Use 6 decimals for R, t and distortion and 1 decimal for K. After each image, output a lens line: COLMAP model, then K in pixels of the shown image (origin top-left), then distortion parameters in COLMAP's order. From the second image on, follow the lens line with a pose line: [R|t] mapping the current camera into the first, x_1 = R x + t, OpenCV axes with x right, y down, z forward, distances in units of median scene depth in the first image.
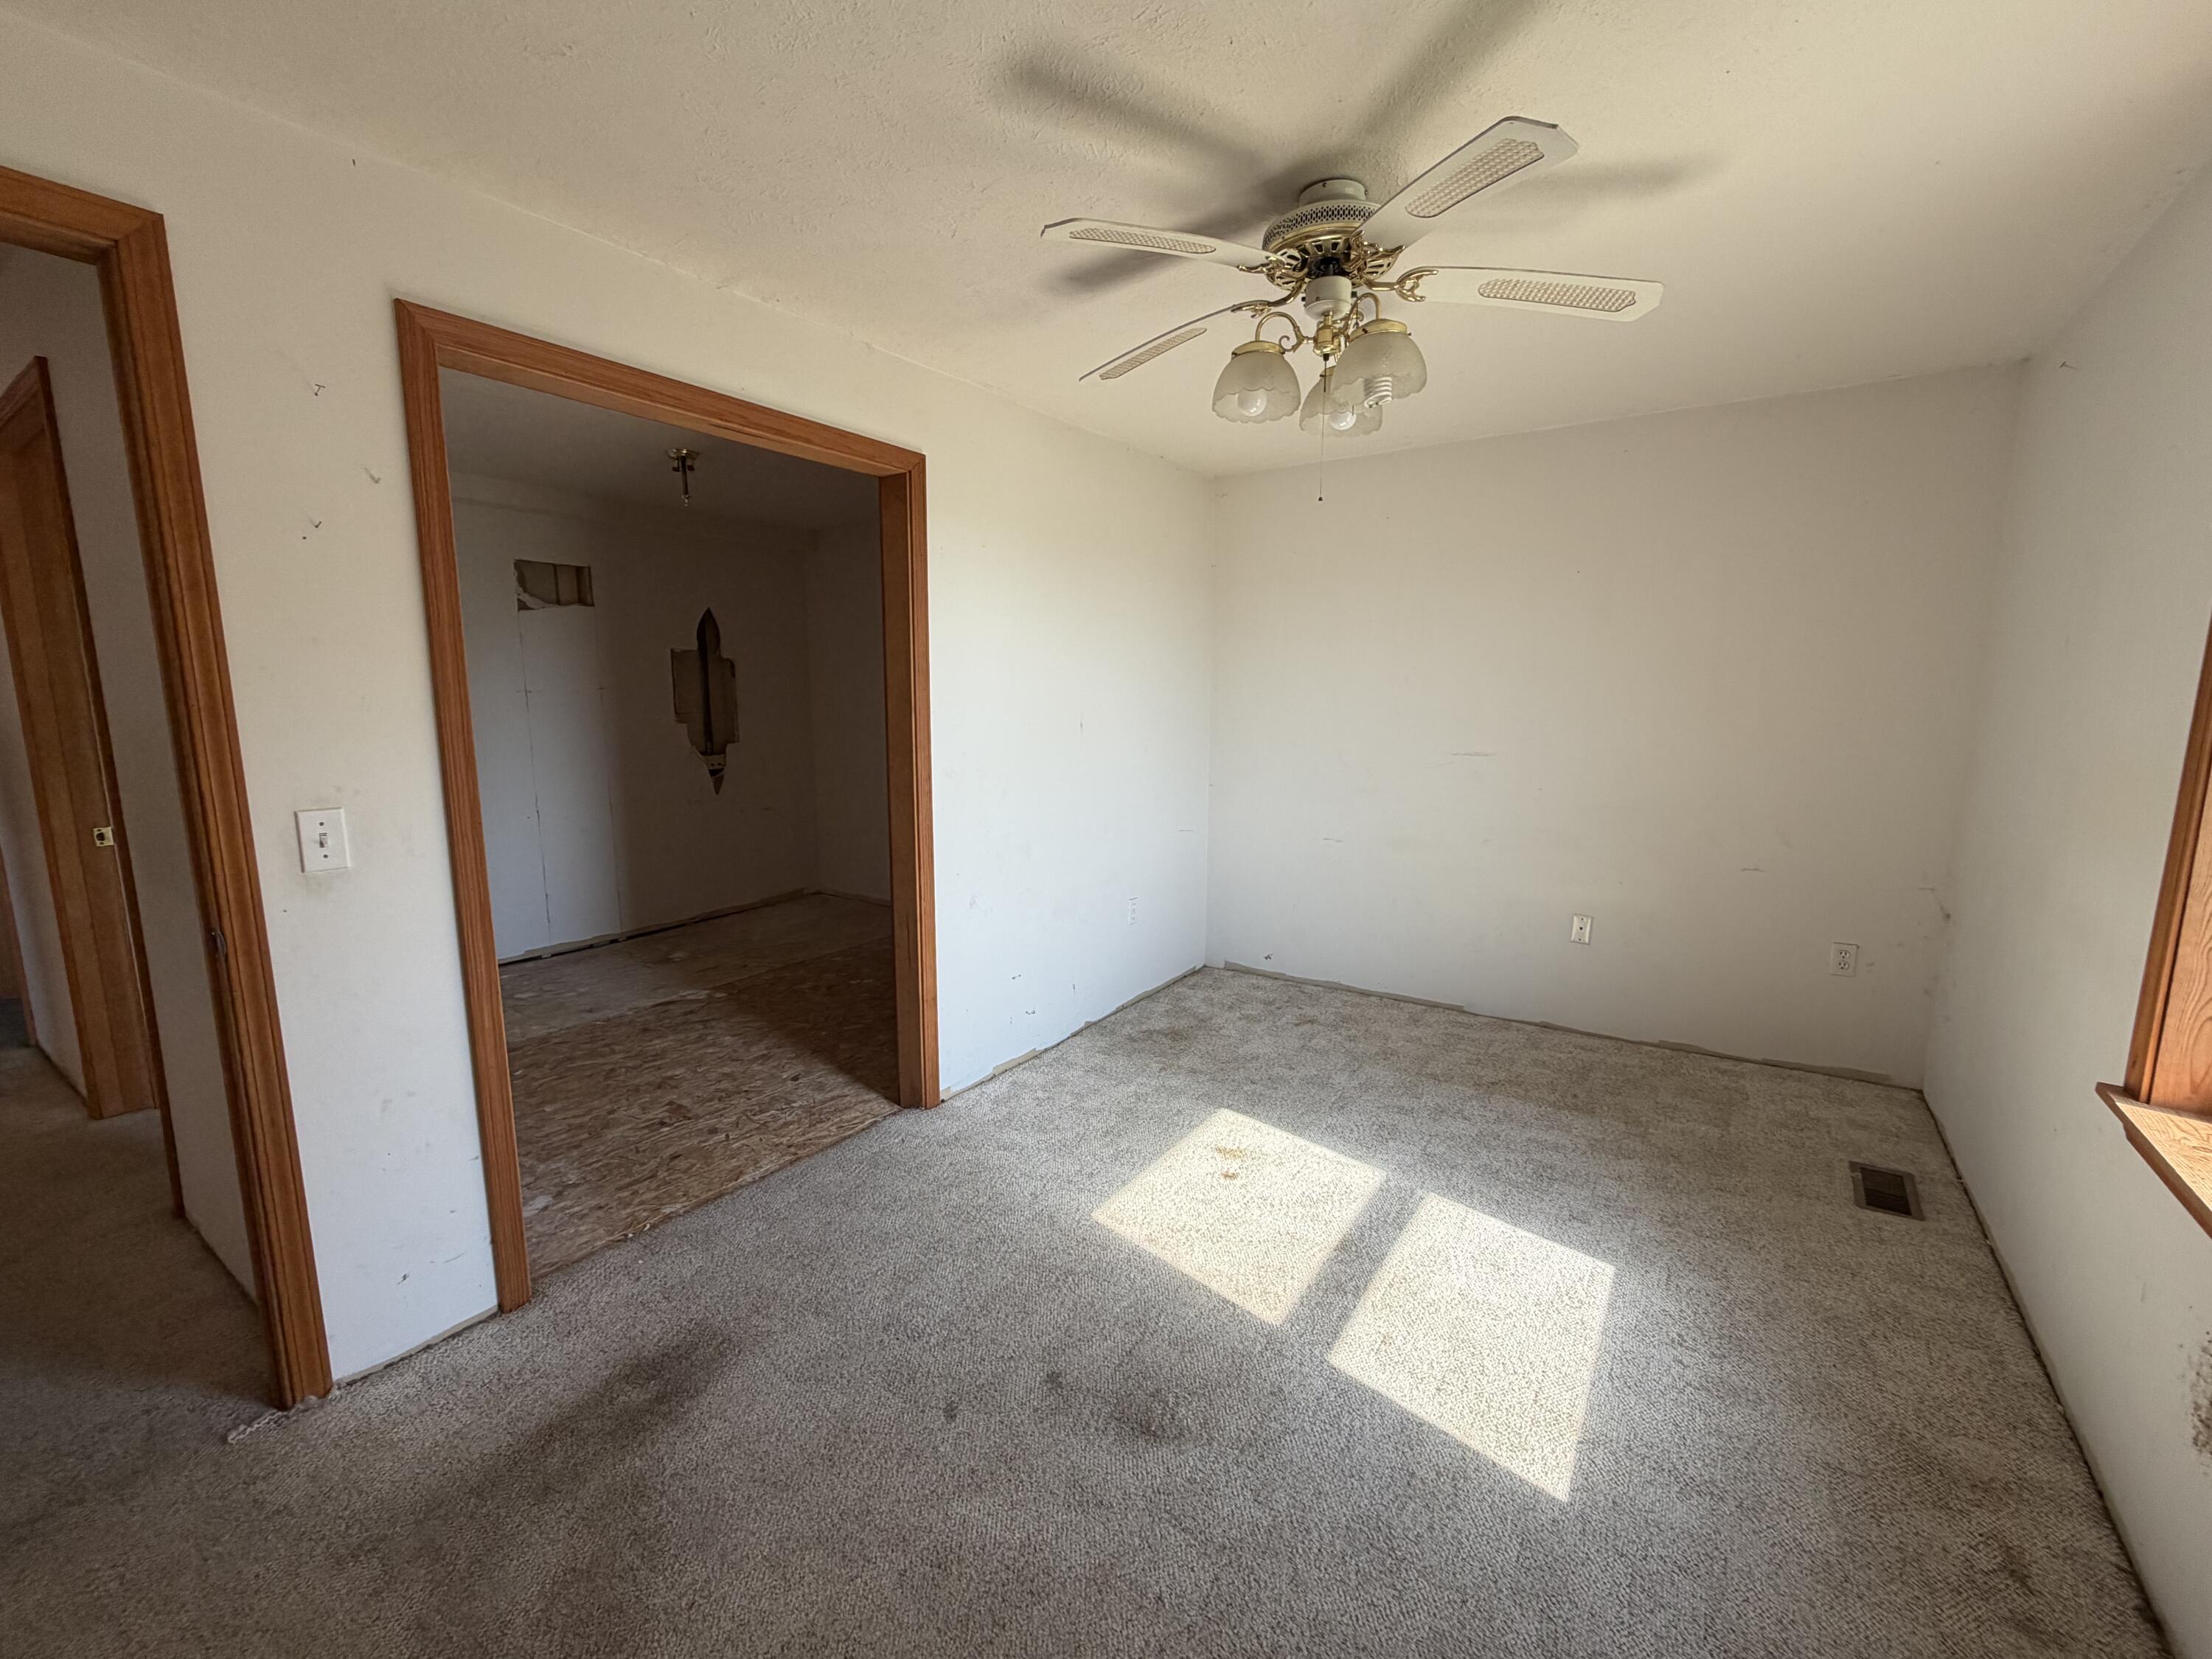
lens RADIAL K [[890.6, 0, 1097.9], [0, 890.6, 827.9], [0, 0, 1]] dist [0.000144, 0.000002]
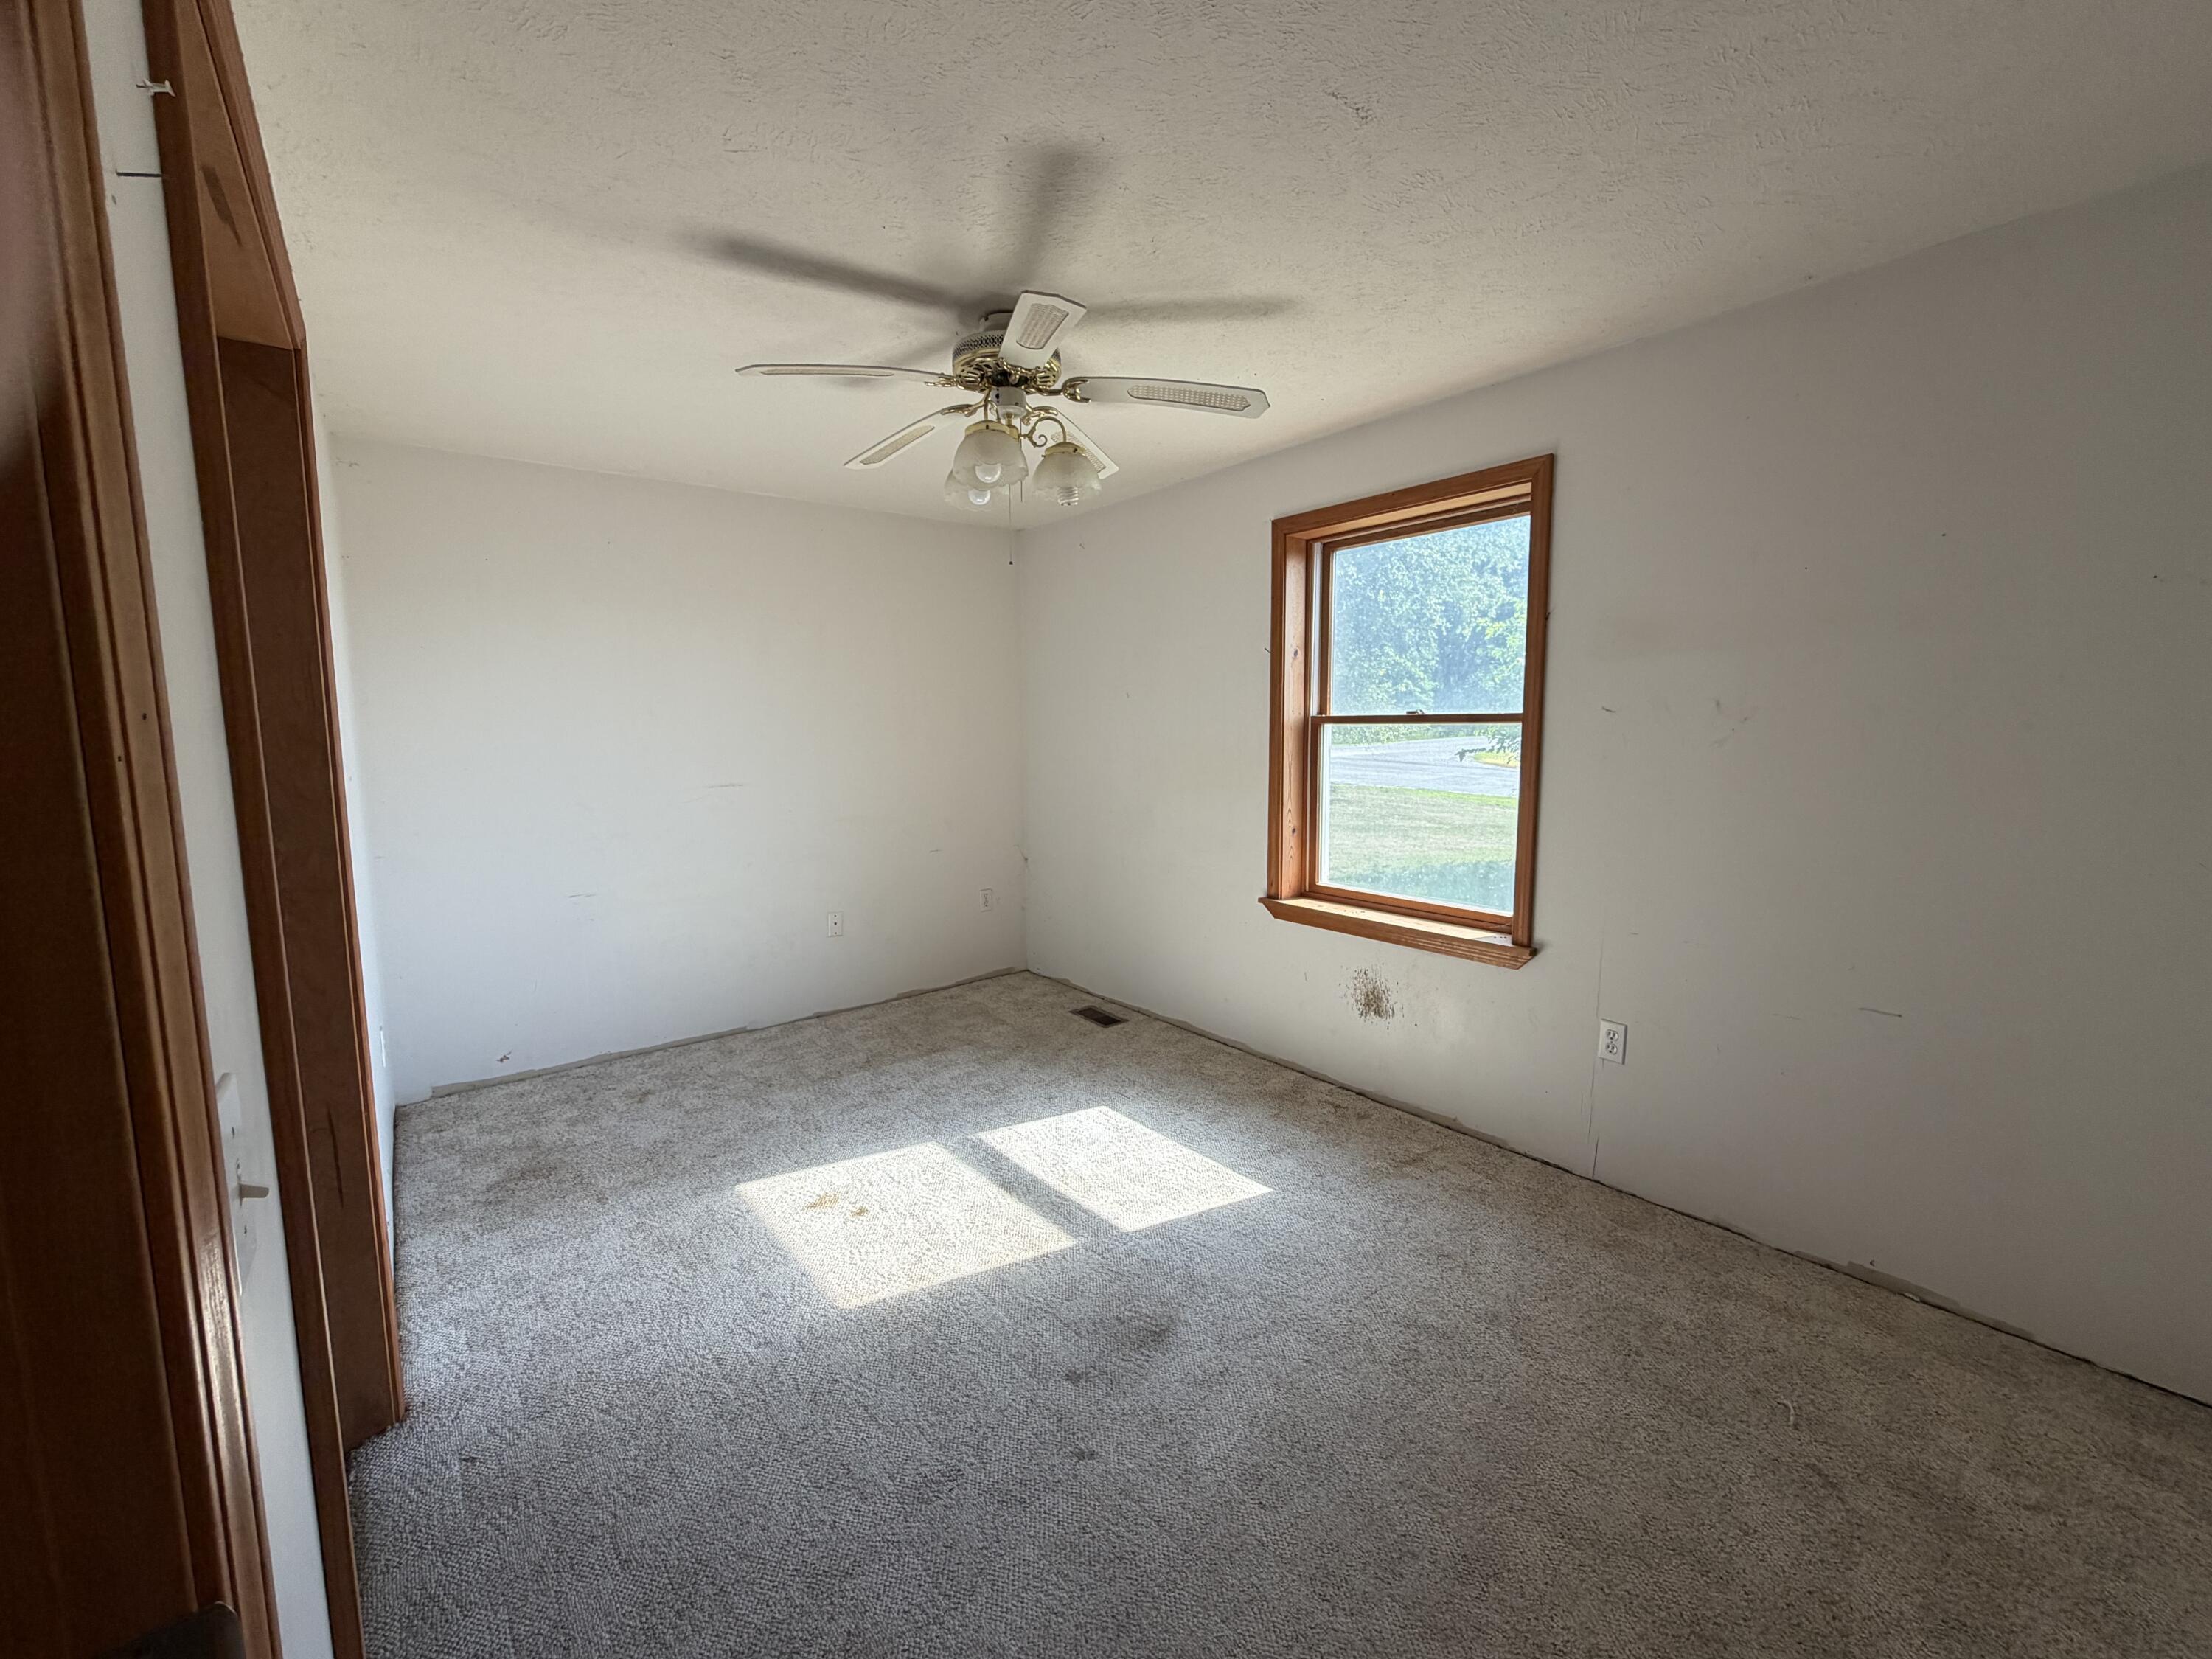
lens RADIAL K [[890.6, 0, 1097.9], [0, 890.6, 827.9], [0, 0, 1]] dist [0.000144, 0.000002]
pose [[0.342112, -0.113146, 0.932822, -0.511198], [0.154348, 0.986007, 0.062990, -0.039410], [-0.926896, 0.122429, 0.354789, 0.289577]]
